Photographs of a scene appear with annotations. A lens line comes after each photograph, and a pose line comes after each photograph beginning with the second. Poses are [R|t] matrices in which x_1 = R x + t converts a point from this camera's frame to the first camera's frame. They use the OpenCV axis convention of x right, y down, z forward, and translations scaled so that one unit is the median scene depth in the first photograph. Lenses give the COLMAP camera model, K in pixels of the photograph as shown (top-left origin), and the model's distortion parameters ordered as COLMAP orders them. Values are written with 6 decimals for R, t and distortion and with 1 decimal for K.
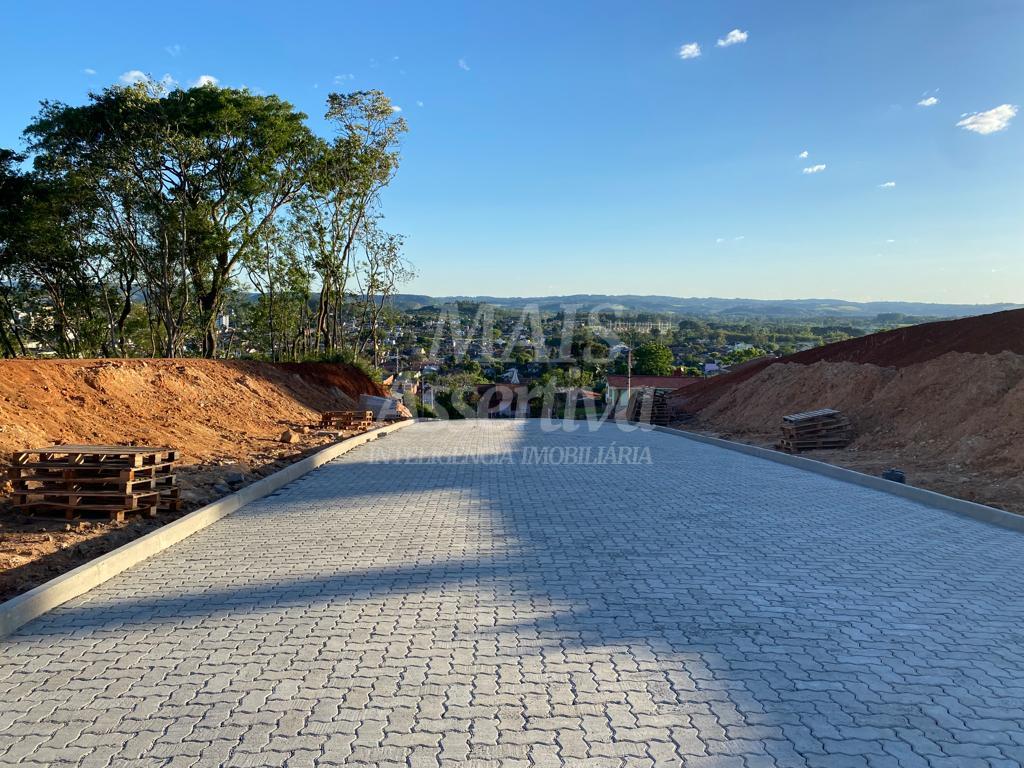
lens RADIAL K [[763.1, 0, 505.8], [0, 763.1, 381.8], [0, 0, 1]] dist [0.030821, -0.048506]
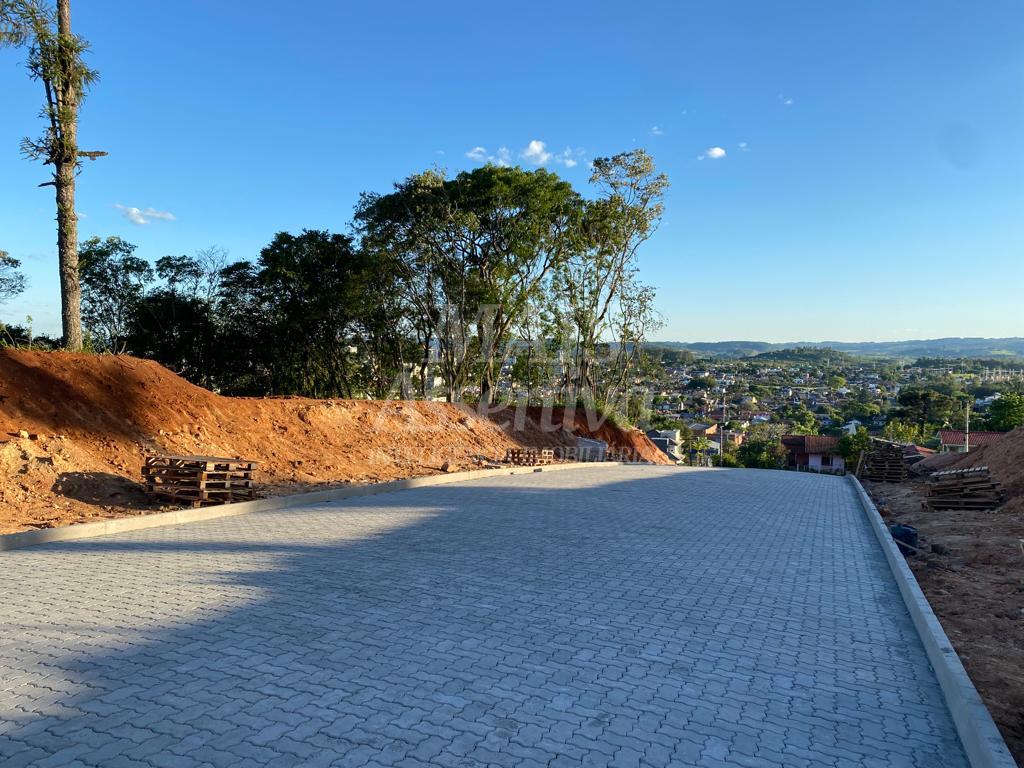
lens RADIAL K [[763.1, 0, 515.0], [0, 763.1, 394.7], [0, 0, 1]] dist [0.030821, -0.048506]
pose [[0.914200, 0.011346, -0.405104, 0.120093], [-0.029883, 0.998774, -0.039463, 0.001436], [0.404160, 0.048183, 0.913418, -0.017352]]
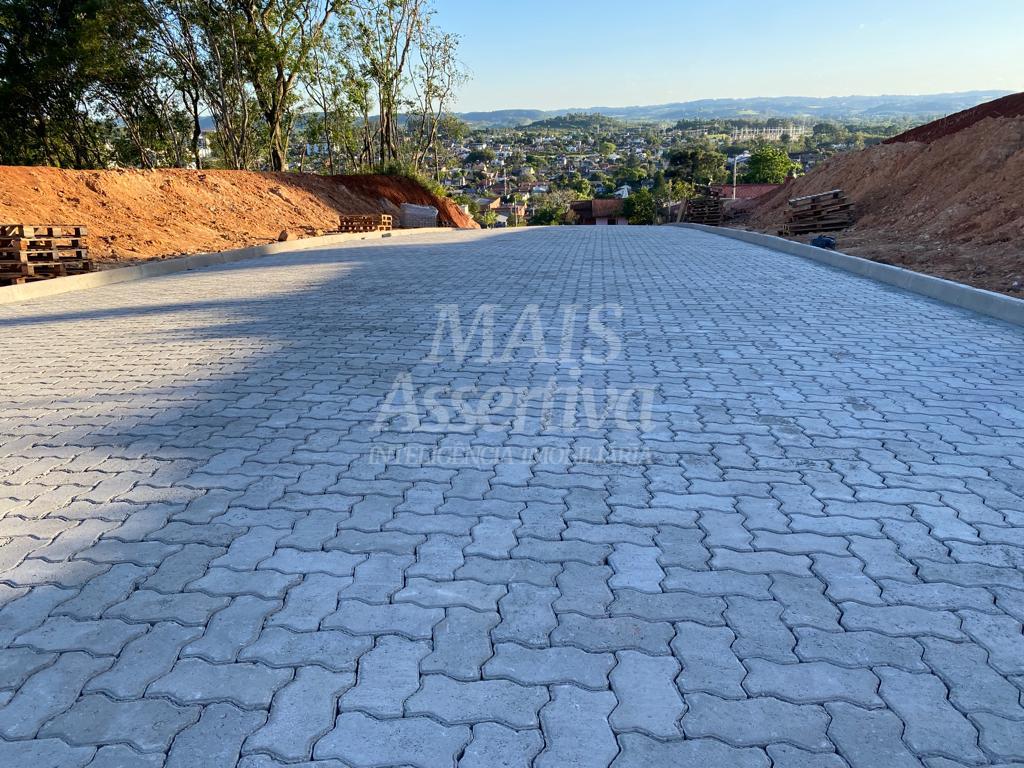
lens RADIAL K [[763.1, 0, 516.2], [0, 763.1, 394.8], [0, 0, 1]] dist [0.030821, -0.048506]
pose [[0.990550, -0.001187, -0.137150, 0.069068], [0.034511, 0.969947, 0.240857, 0.017129], [0.132742, -0.243314, 0.960821, -0.003034]]
